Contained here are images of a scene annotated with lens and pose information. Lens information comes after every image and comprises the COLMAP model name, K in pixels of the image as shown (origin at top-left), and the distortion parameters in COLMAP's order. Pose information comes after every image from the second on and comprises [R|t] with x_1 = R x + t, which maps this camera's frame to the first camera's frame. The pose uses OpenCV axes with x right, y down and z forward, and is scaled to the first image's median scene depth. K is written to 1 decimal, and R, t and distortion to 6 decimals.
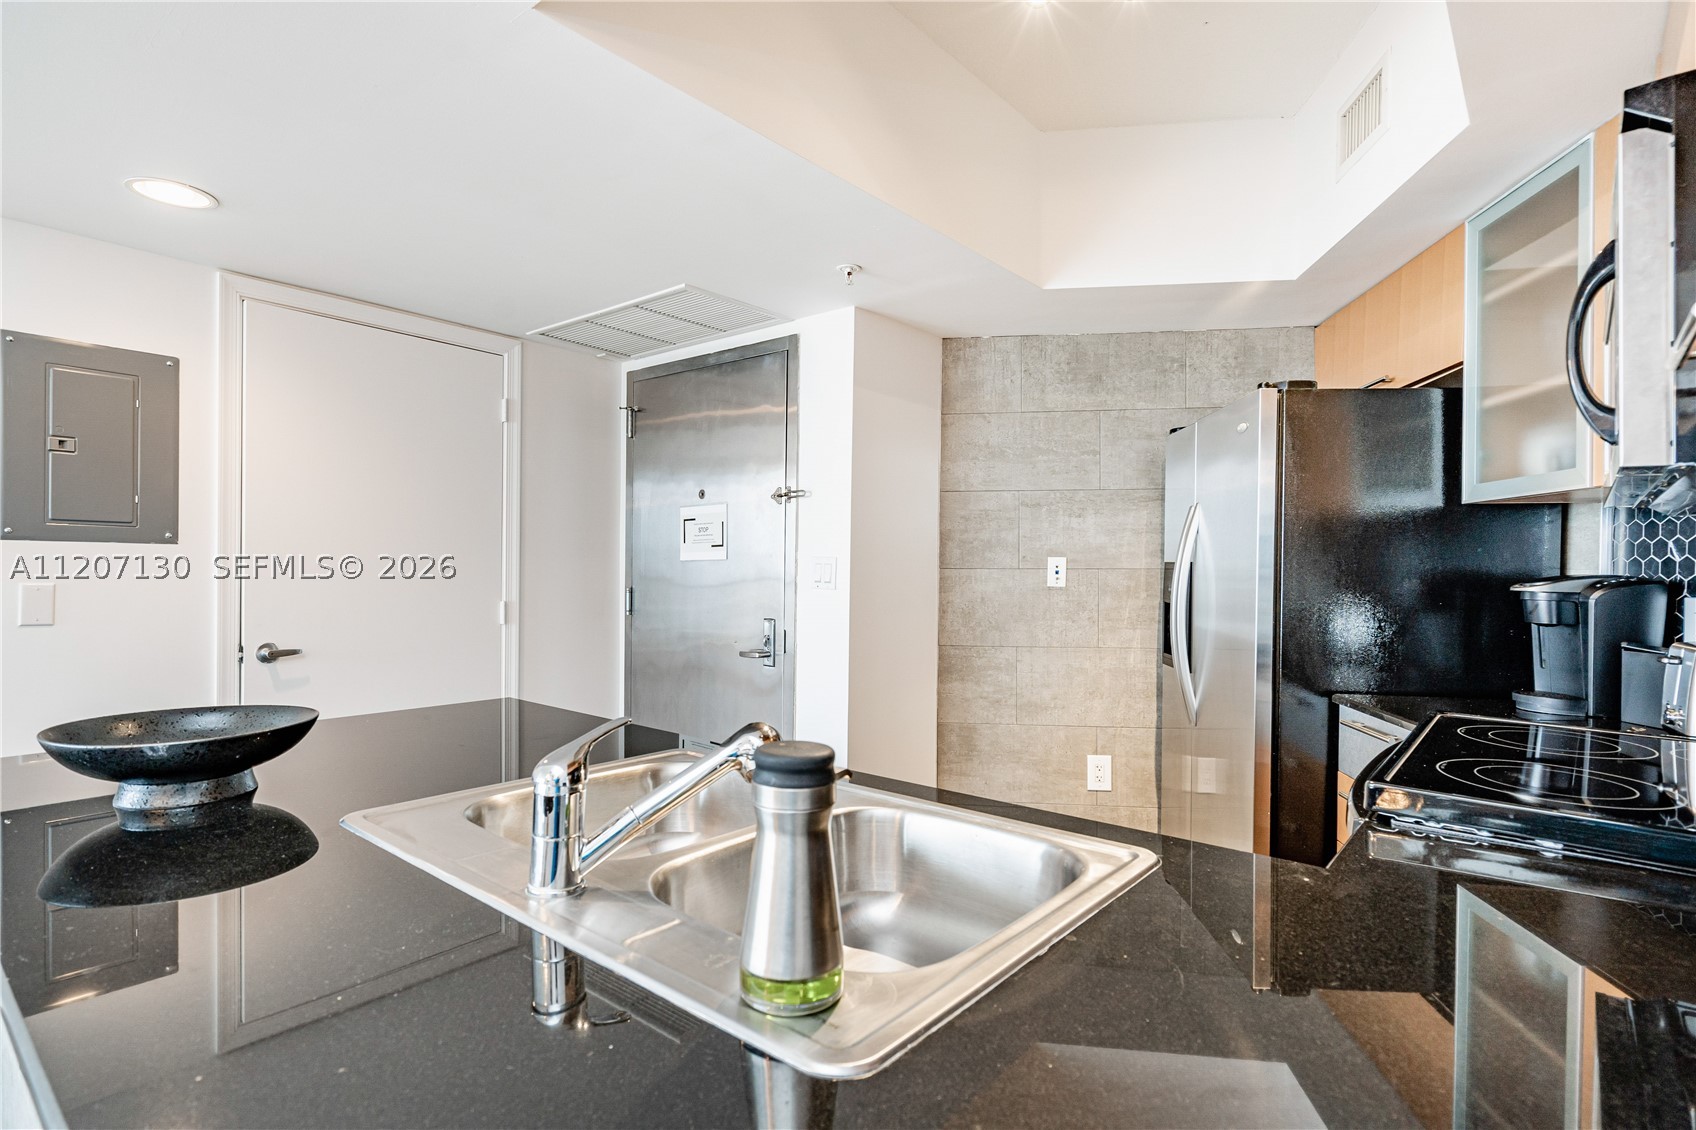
lens RADIAL K [[851.2, 0, 847.0], [0, 851.2, 569.0], [0, 0, 1]] dist [-0.029910, 0.004471]
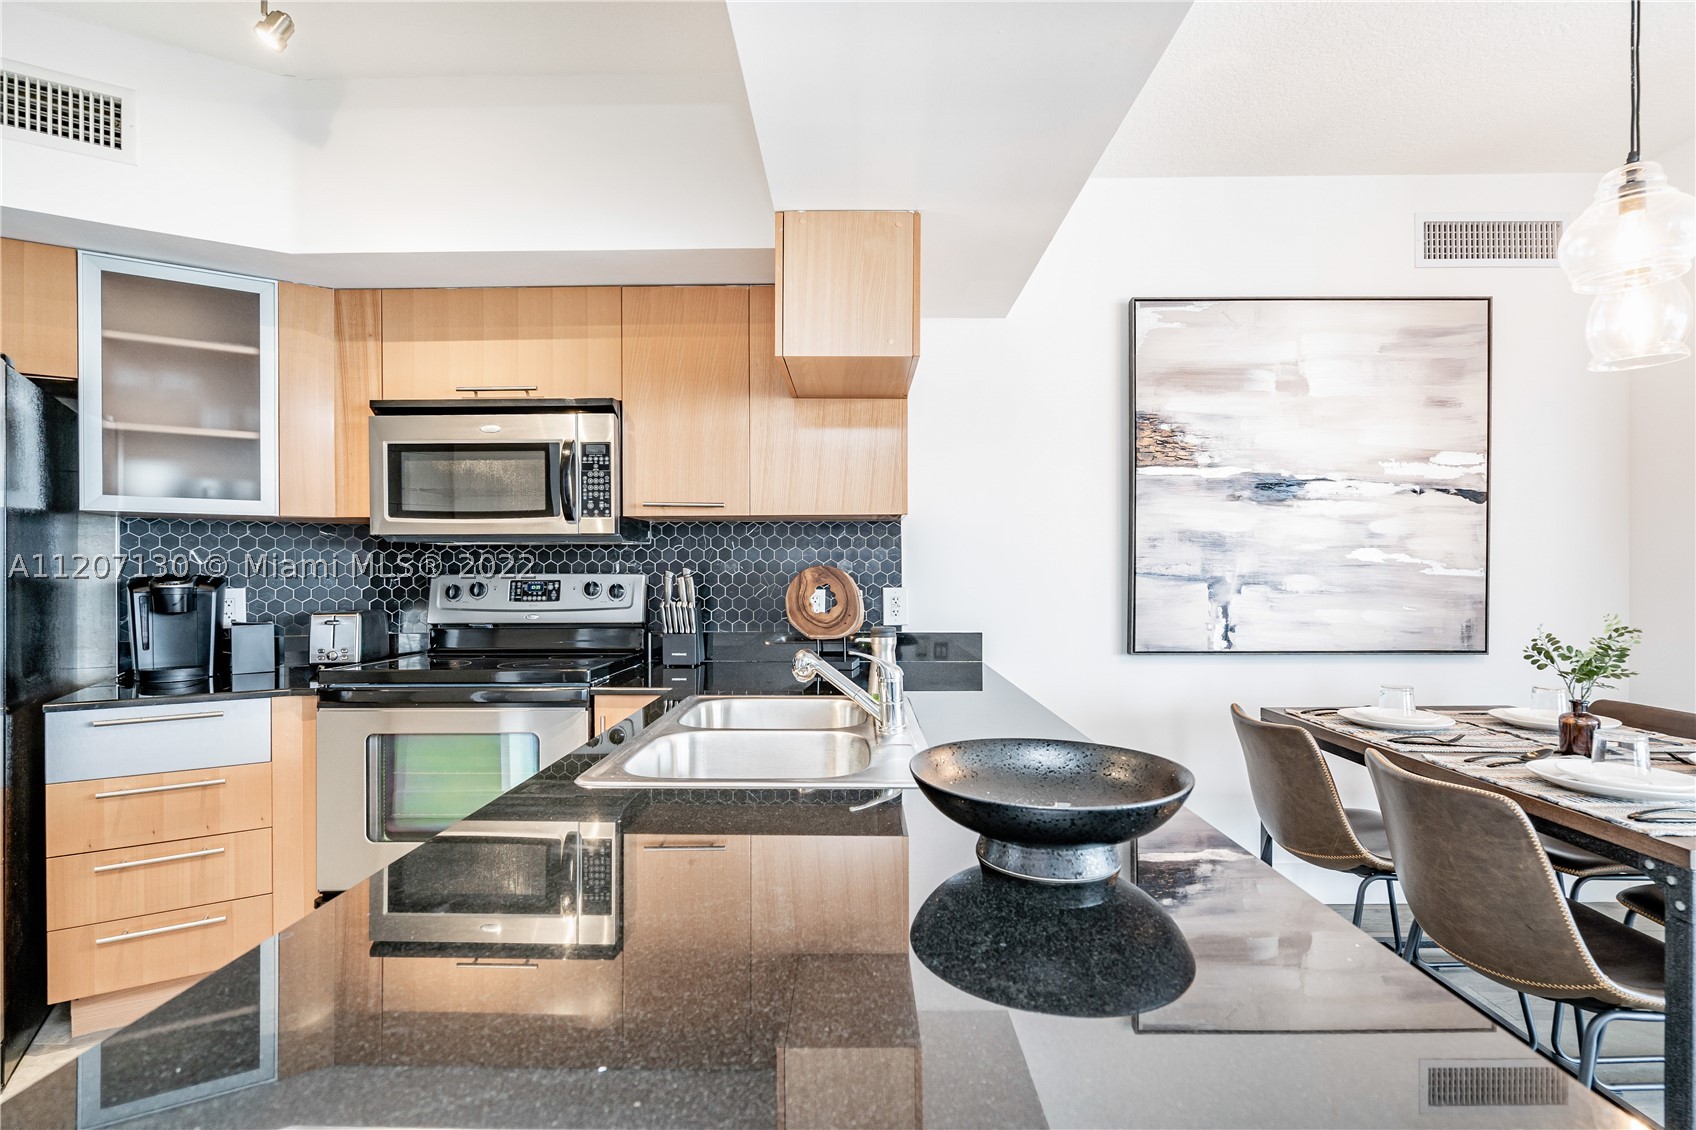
lens RADIAL K [[777.9, 0, 845.7], [0, 777.9, 567.1], [0, 0, 1]] dist [0.001272, 0.000521]
pose [[-0.634200, -0.001126, 0.773168, -0.462250], [0.000997, 0.999997, 0.002275, -0.003801], [-0.773168, 0.002214, -0.634197, 0.602388]]
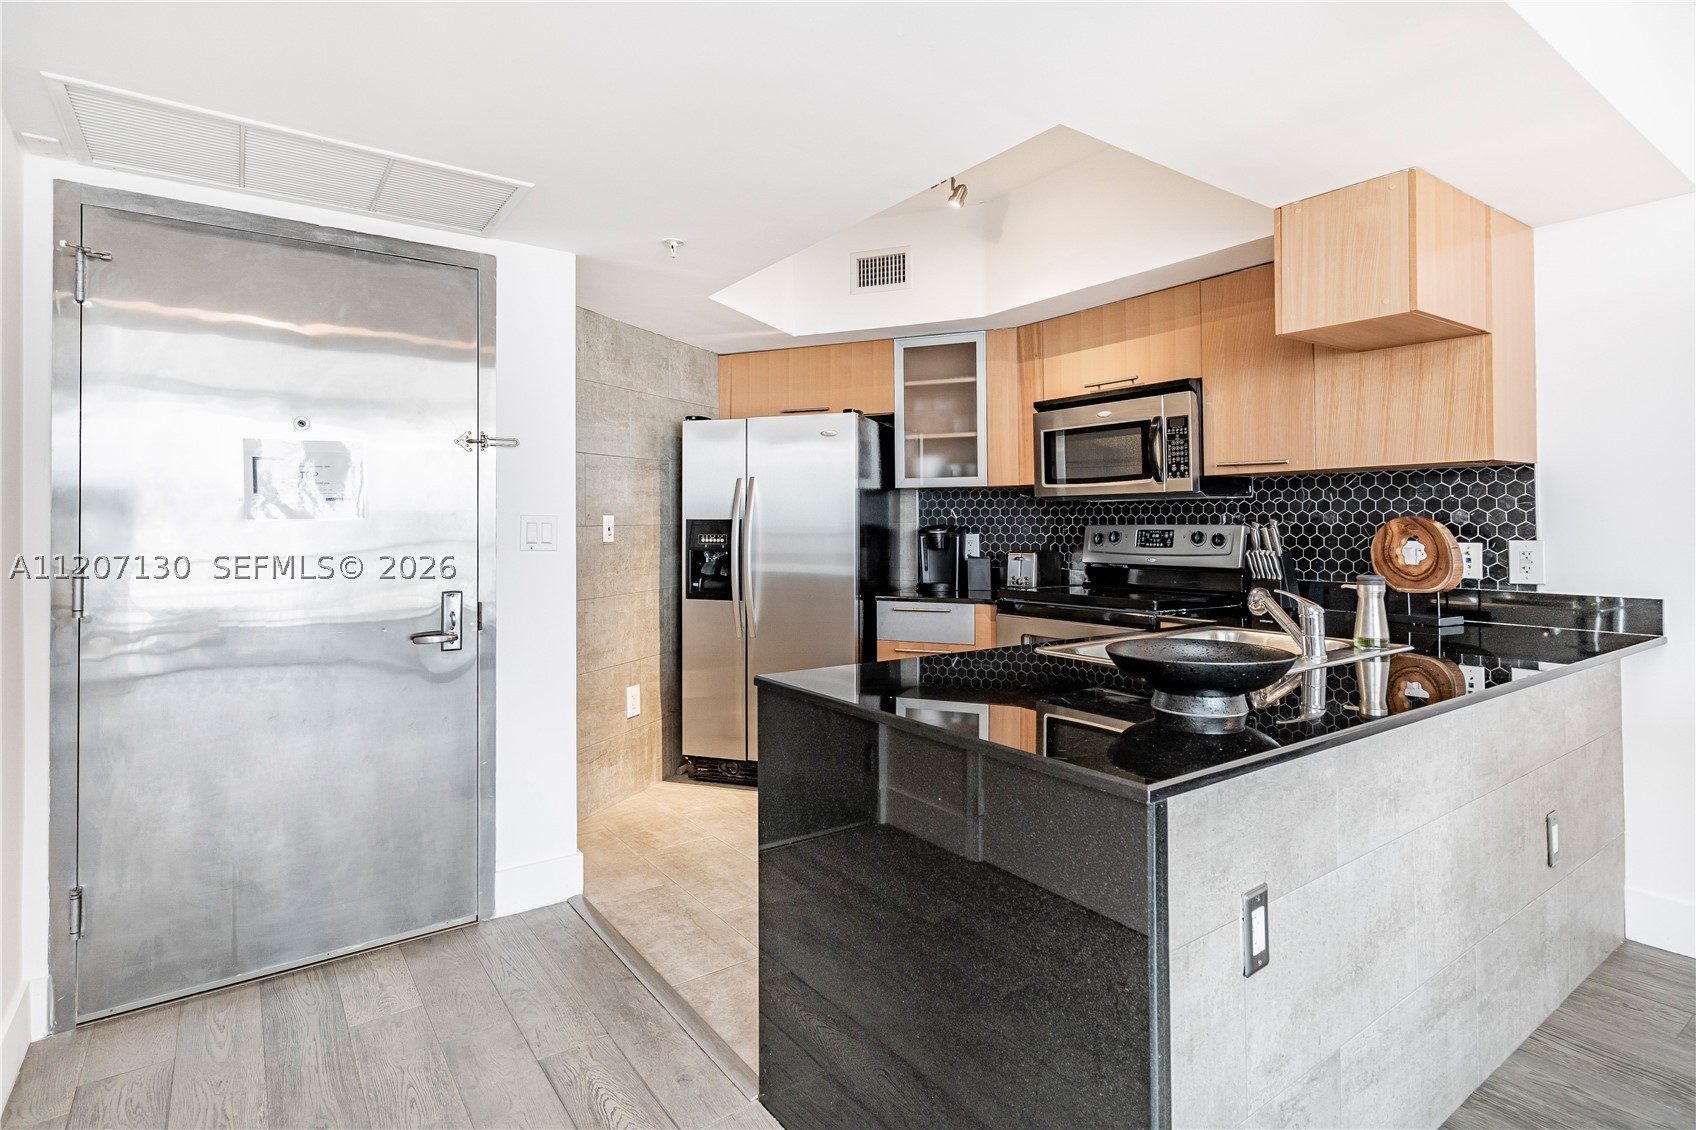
lens RADIAL K [[851.2, 0, 834.7], [0, 851.2, 509.7], [0, 0, 1]] dist [-0.029910, 0.004471]
pose [[0.251057, 0.007432, 0.967944, -0.789462], [0.010090, 0.999896, -0.010295, -0.007500], [-0.967920, 0.012351, 0.250956, 0.452095]]
